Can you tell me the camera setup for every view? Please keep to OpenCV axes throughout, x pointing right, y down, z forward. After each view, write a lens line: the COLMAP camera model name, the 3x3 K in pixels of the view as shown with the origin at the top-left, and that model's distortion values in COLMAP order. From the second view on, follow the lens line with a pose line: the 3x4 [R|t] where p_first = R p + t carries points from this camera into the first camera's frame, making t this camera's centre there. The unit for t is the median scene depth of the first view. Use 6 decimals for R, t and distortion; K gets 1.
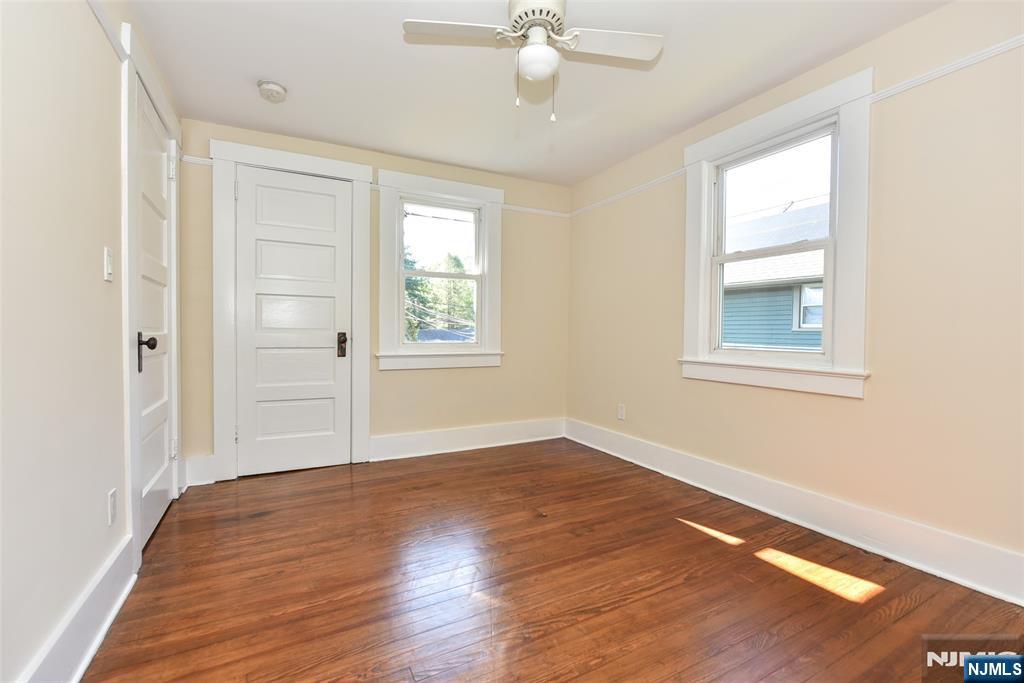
lens RADIAL K [[451.0, 0, 514.2], [0, 451.0, 342.5], [0, 0, 1]] dist [-0.011779, -0.000314]
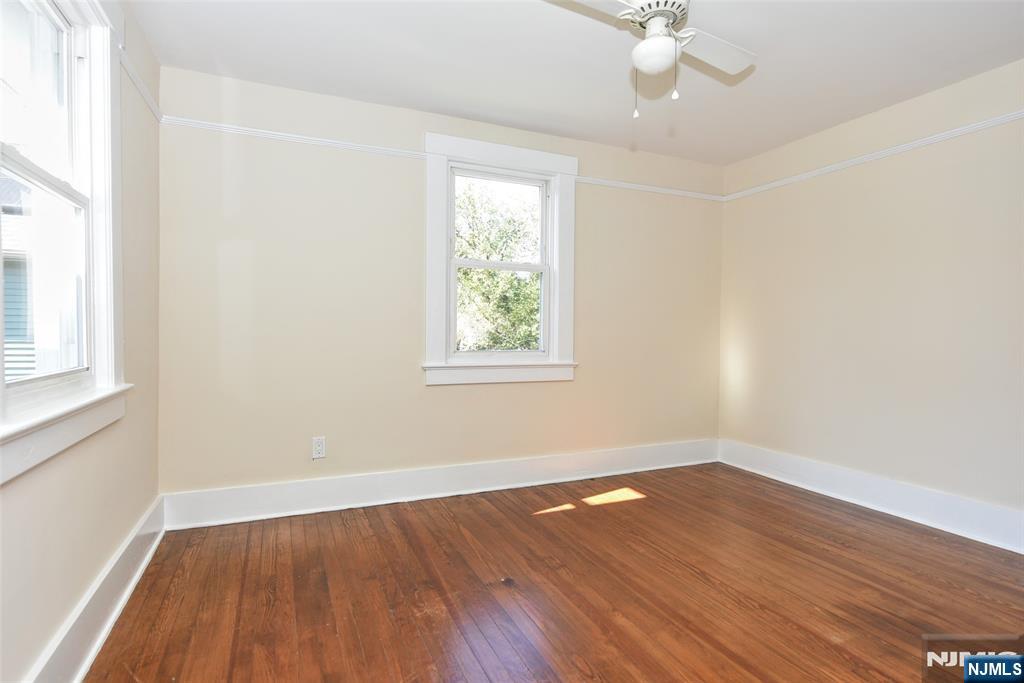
lens RADIAL K [[516.3, 0, 508.1], [0, 516.3, 342.7], [0, 0, 1]] dist [-0.003921, -0.000885]
pose [[0.062085, -0.030930, 0.997591, -0.779518], [0.014915, 0.999437, 0.030059, -0.044638], [-0.997959, 0.013013, 0.062511, 0.920661]]
